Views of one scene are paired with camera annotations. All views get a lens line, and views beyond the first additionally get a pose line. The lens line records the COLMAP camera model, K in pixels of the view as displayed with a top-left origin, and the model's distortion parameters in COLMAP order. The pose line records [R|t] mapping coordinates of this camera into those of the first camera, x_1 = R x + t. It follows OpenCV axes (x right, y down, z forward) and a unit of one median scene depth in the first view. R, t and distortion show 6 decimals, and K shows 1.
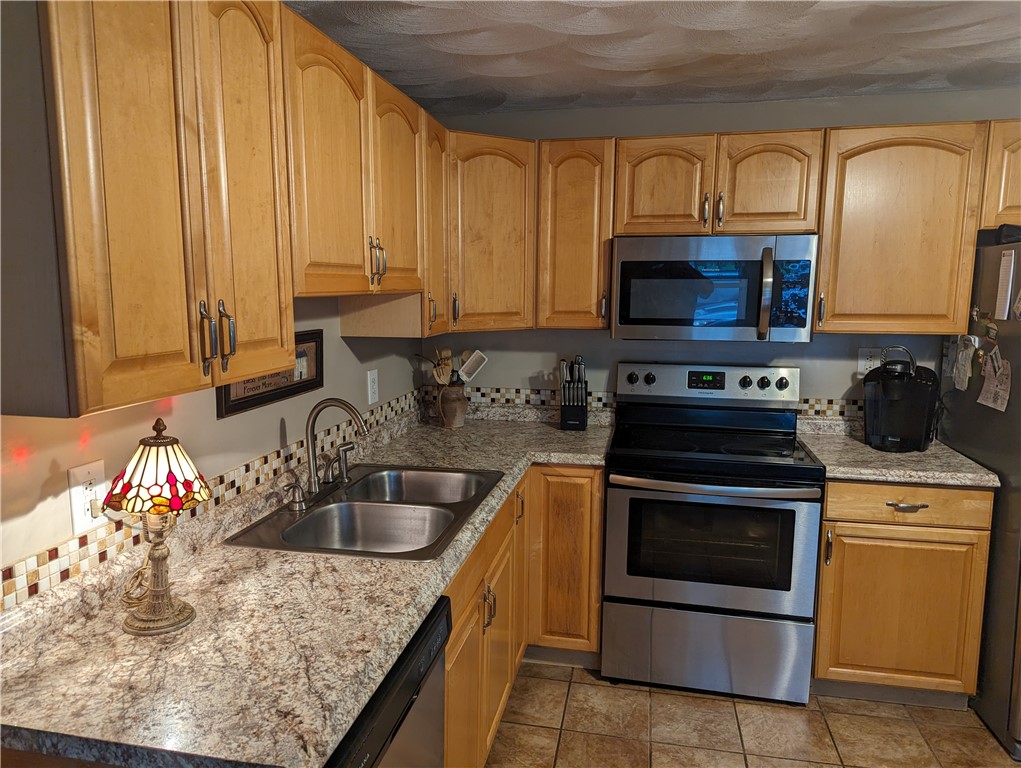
lens RADIAL K [[732.1, 0, 508.6], [0, 732.1, 384.8], [0, 0, 1]] dist [0.061083, -0.052091]
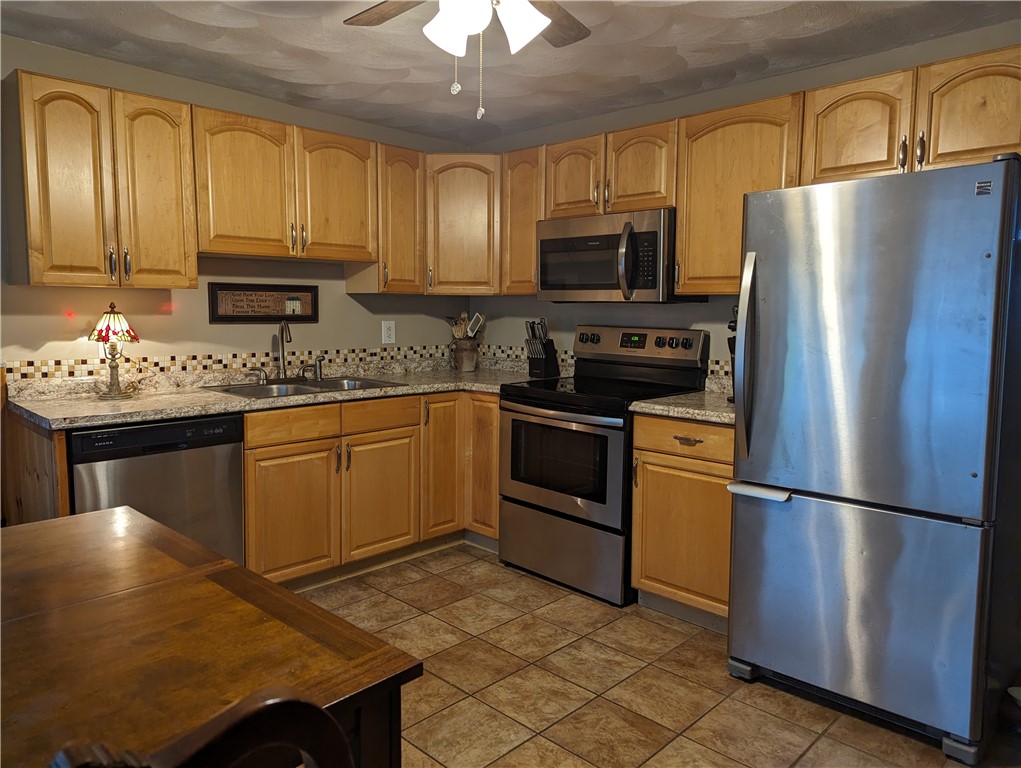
lens RADIAL K [[732.1, 0, 496.1], [0, 732.1, 378.3], [0, 0, 1]] dist [0.061083, -0.052091]
pose [[0.831395, 0.061666, -0.552250, 0.855411], [-0.083388, 0.996415, -0.014275, 0.102942], [0.549390, 0.057919, 0.833556, -0.101920]]
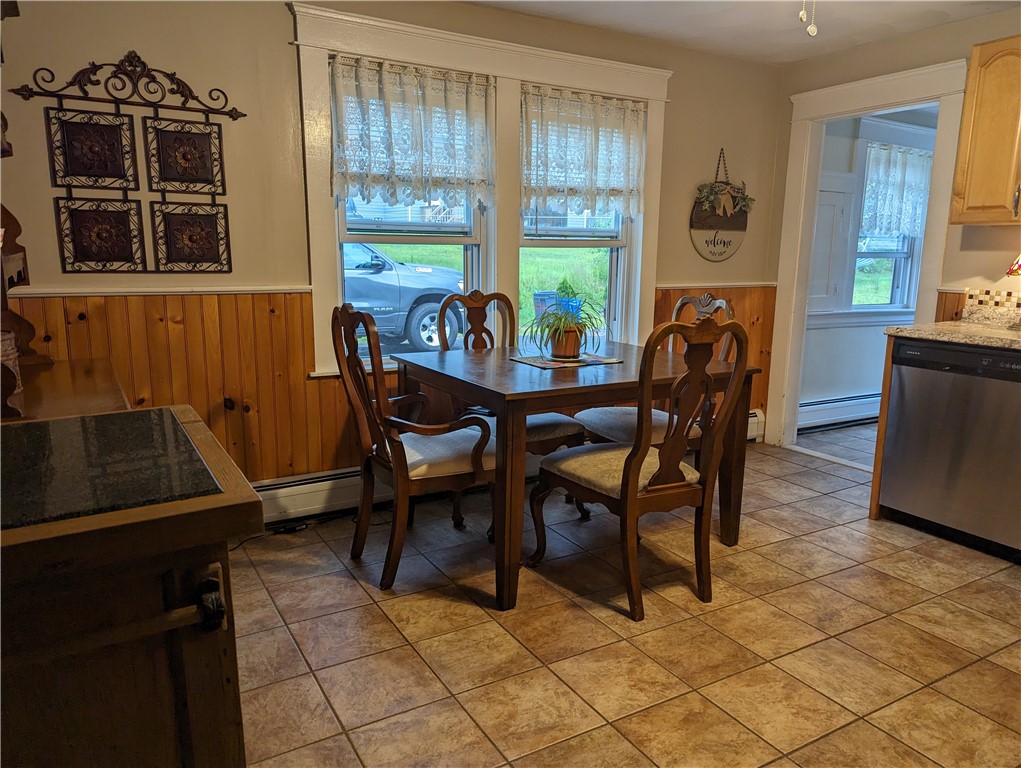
lens RADIAL K [[732.1, 0, 524.6], [0, 732.1, 388.6], [0, 0, 1]] dist [0.061083, -0.052091]
pose [[-0.739846, 0.110321, -0.663669, 1.158314], [-0.113486, 0.951864, 0.284739, 0.004299], [0.663135, 0.285980, -0.691713, 0.842823]]
